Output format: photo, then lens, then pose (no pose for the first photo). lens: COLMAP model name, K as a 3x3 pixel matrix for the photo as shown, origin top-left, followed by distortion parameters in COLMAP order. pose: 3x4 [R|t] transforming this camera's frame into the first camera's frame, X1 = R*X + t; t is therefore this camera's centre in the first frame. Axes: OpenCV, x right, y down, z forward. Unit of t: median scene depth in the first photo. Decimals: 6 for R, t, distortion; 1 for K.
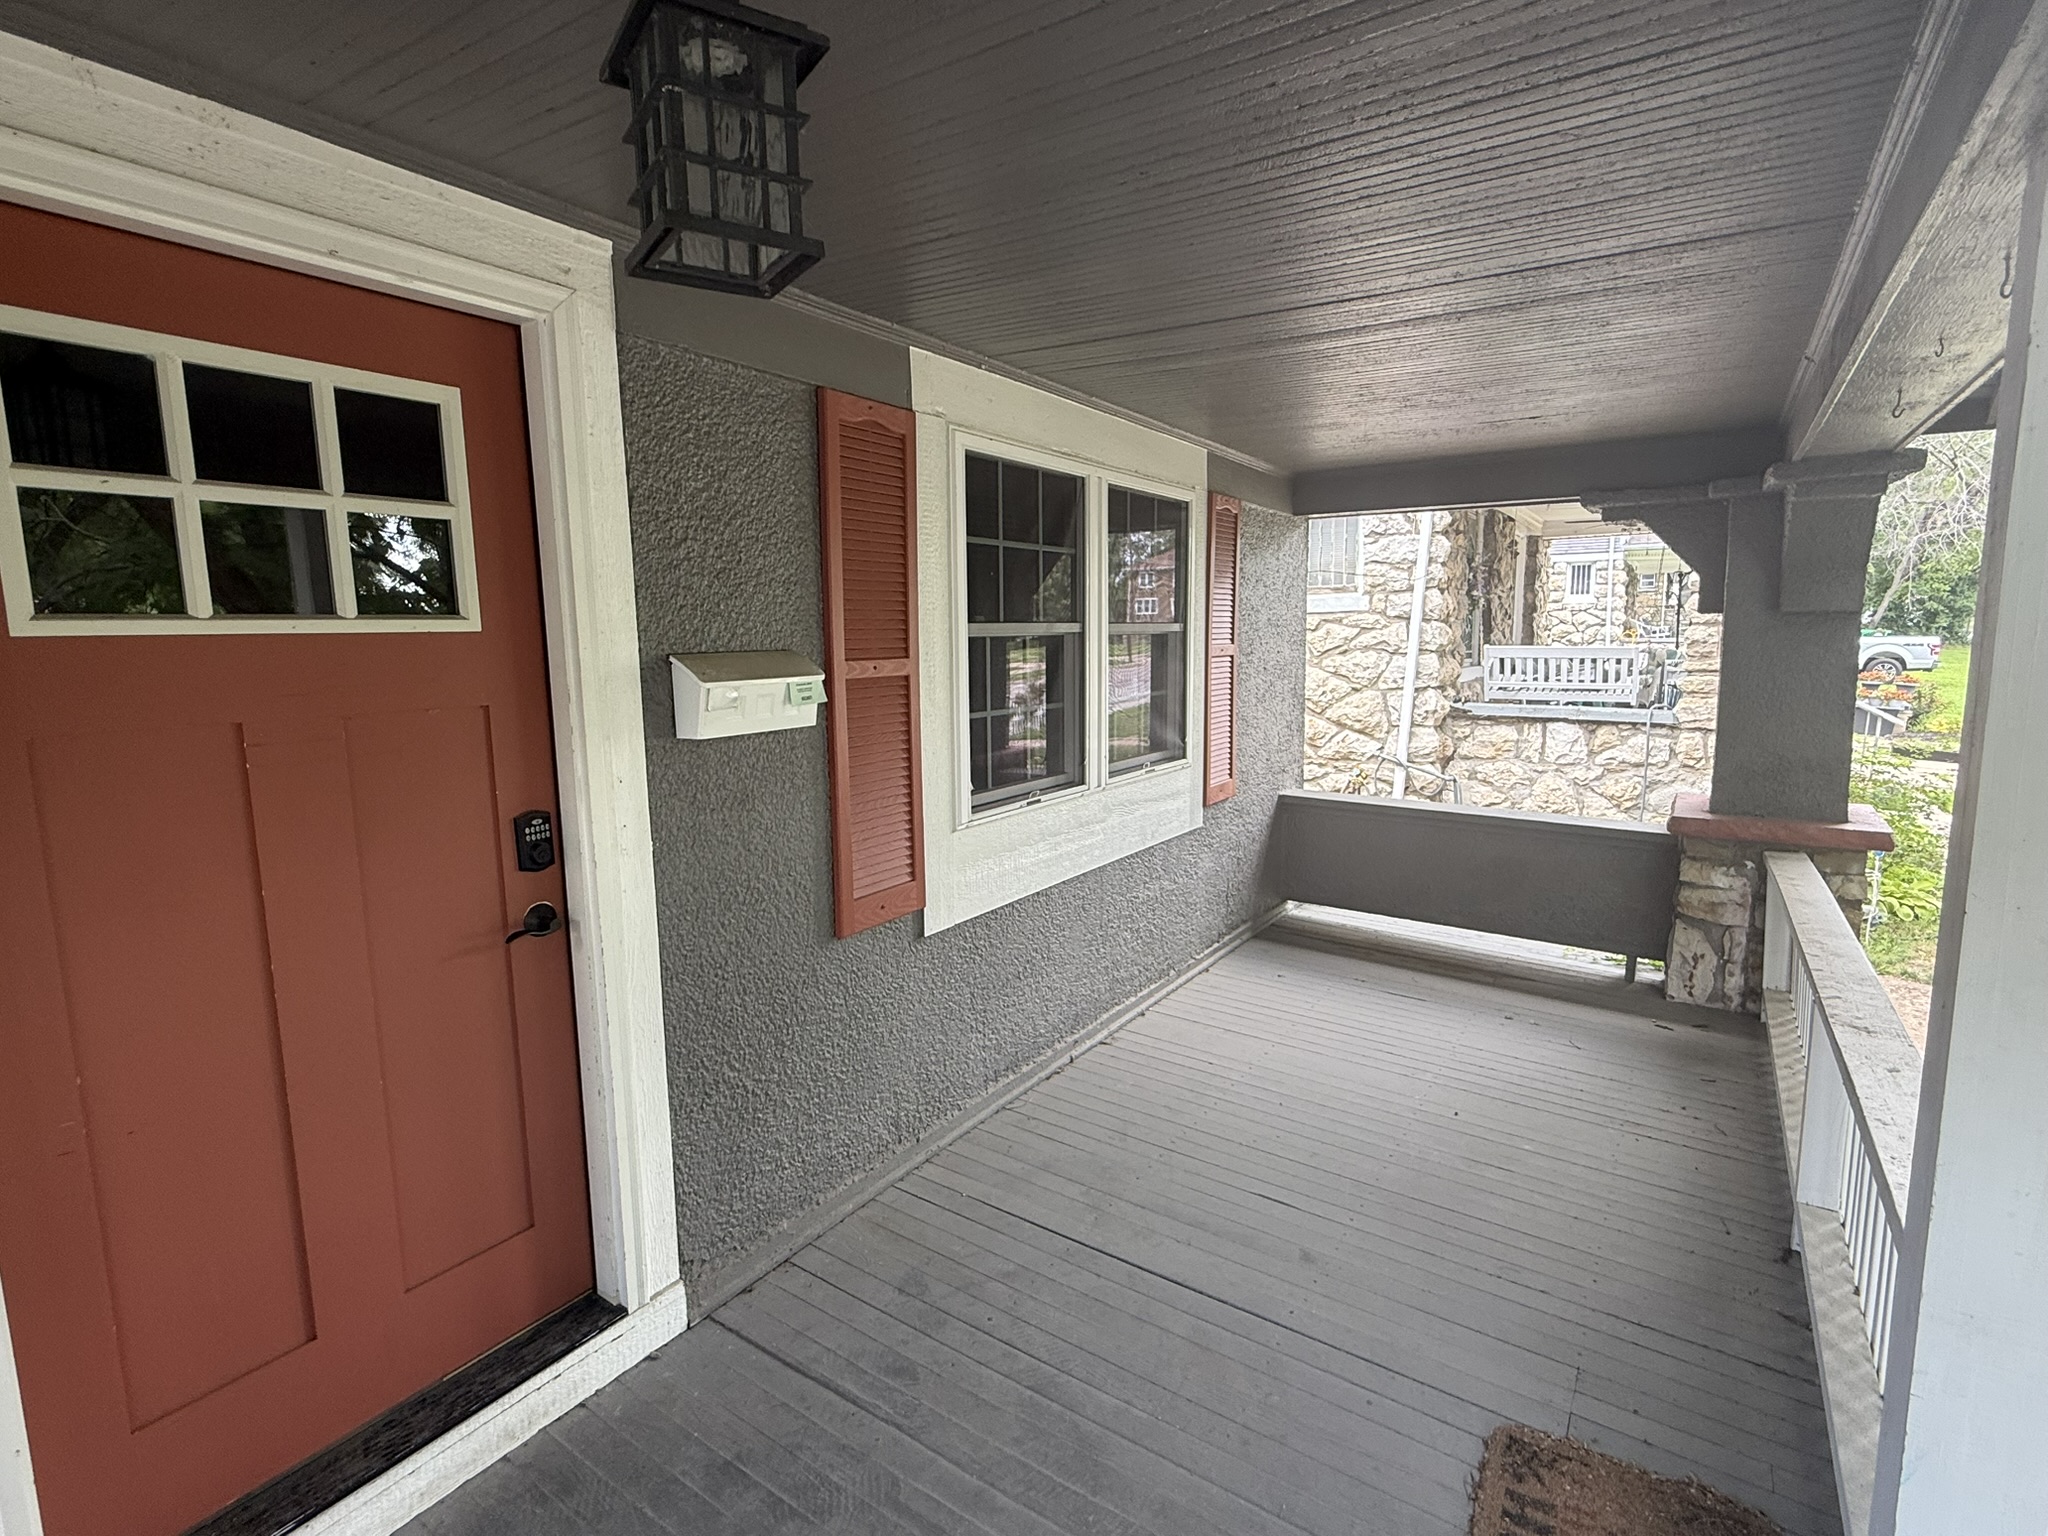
lens RADIAL K [[1010.1, 0, 1017.9], [0, 1010.1, 770.4], [0, 0, 1]] dist [0.001166, 0.000021]
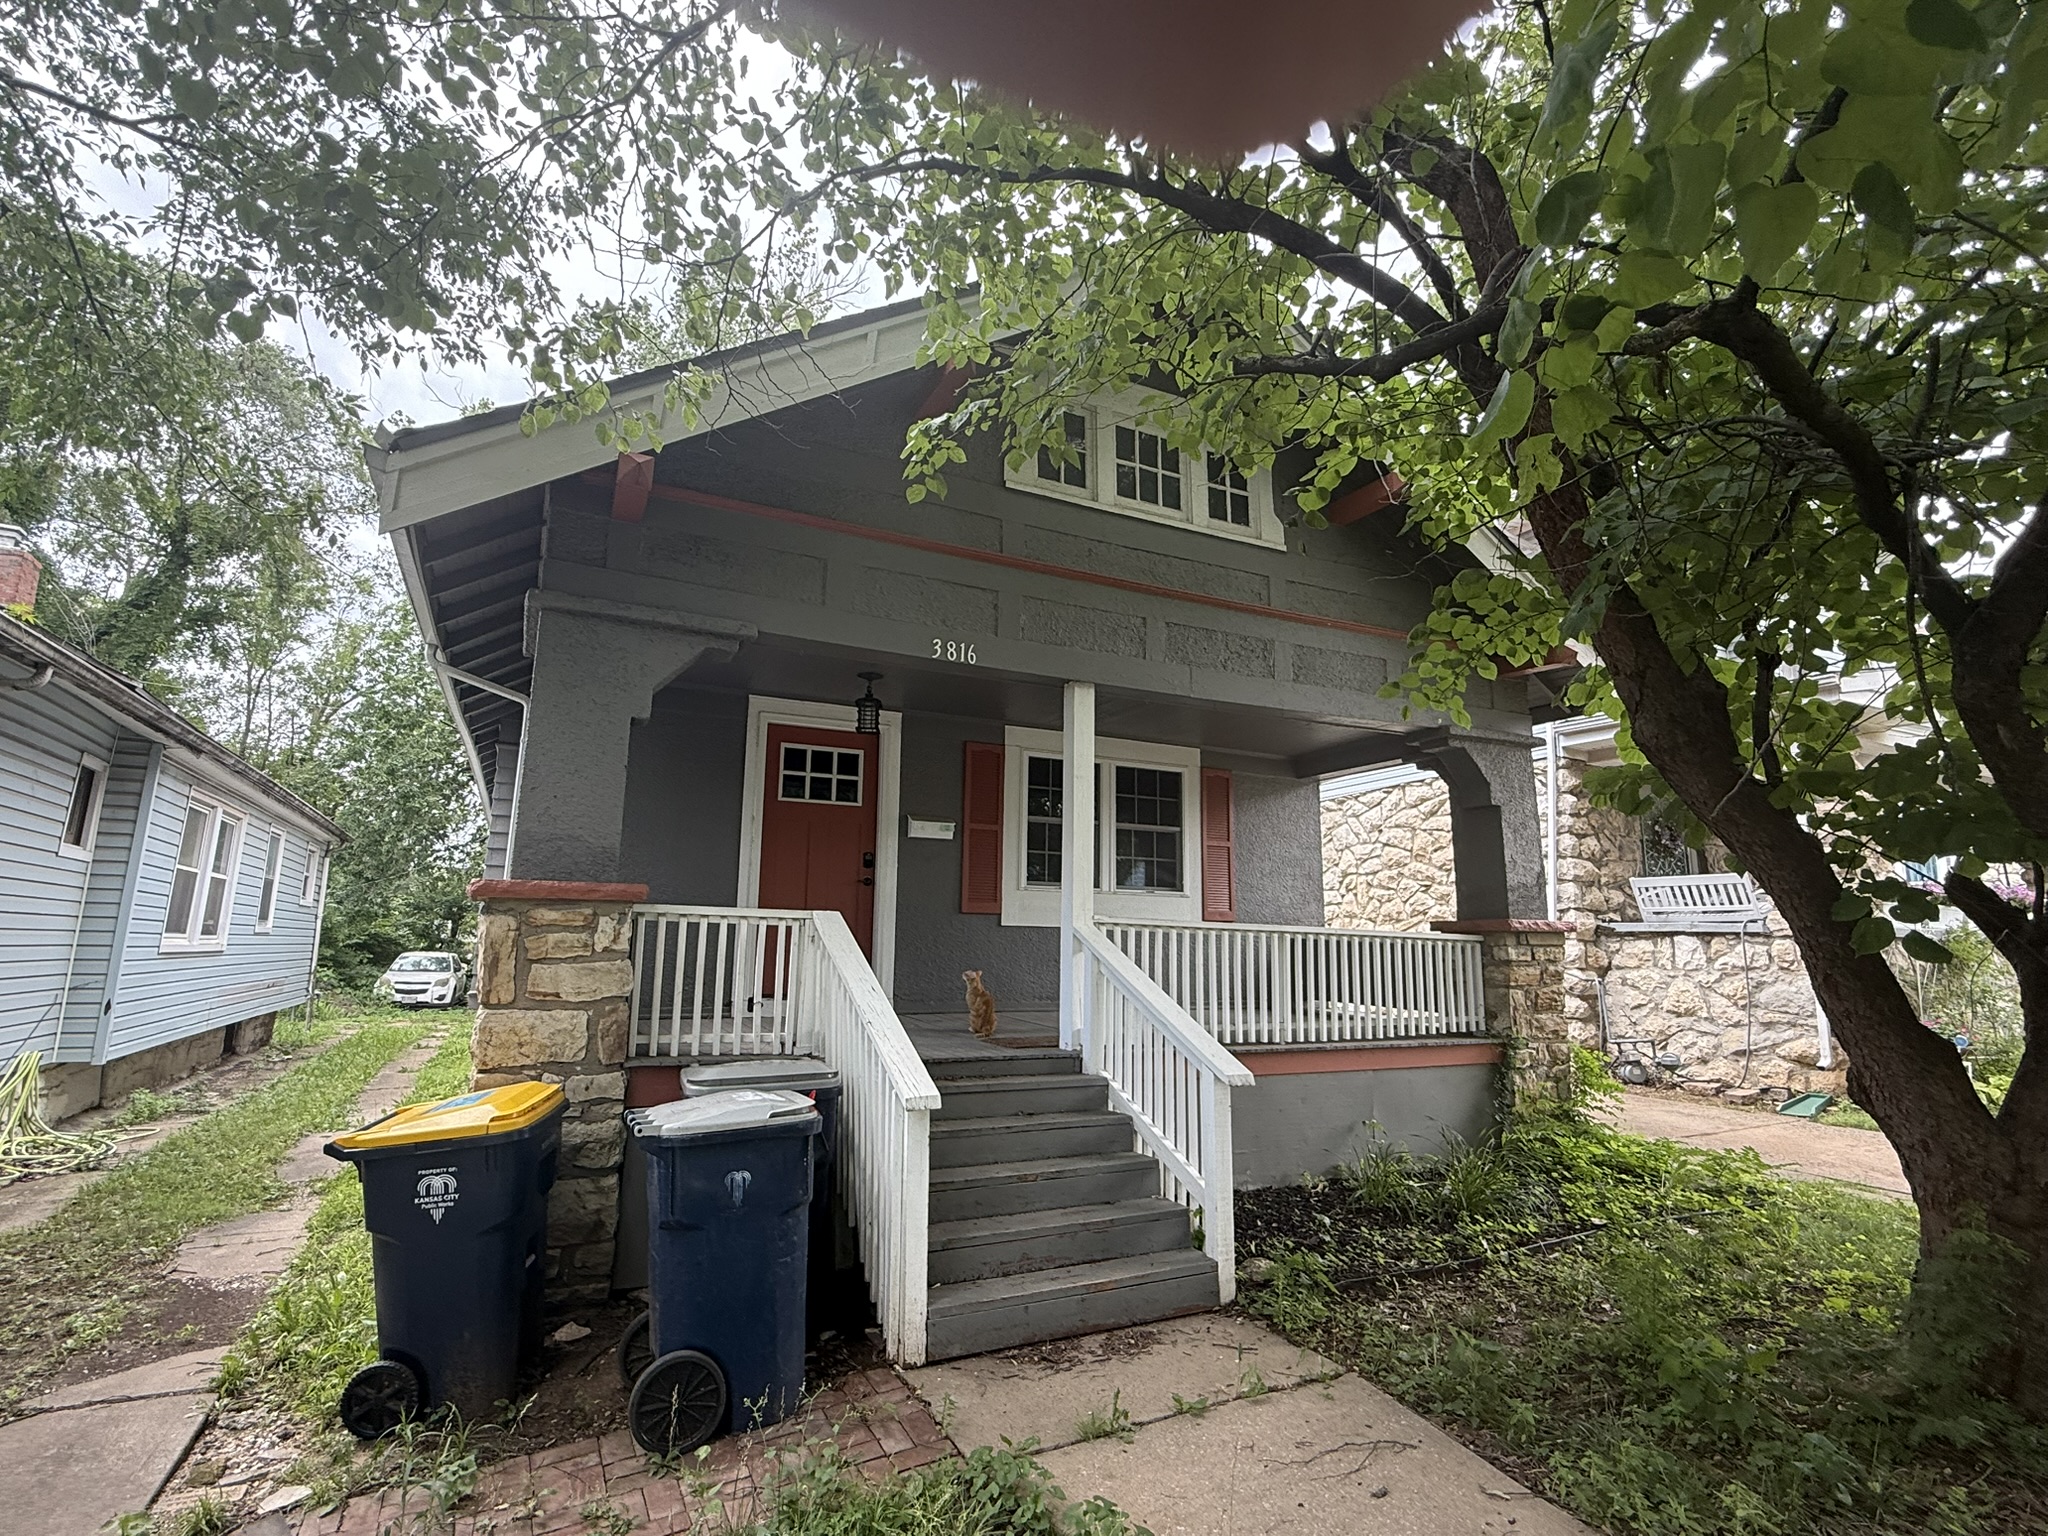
lens RADIAL K [[1010.1, 0, 1027.4], [0, 1010.1, 766.5], [0, 0, 1]] dist [0.001166, 0.000021]
pose [[0.872018, -0.064282, -0.485235, 0.460317], [-0.089506, 0.953683, -0.287190, 0.185208], [0.481221, 0.293867, 0.825874, -0.472977]]
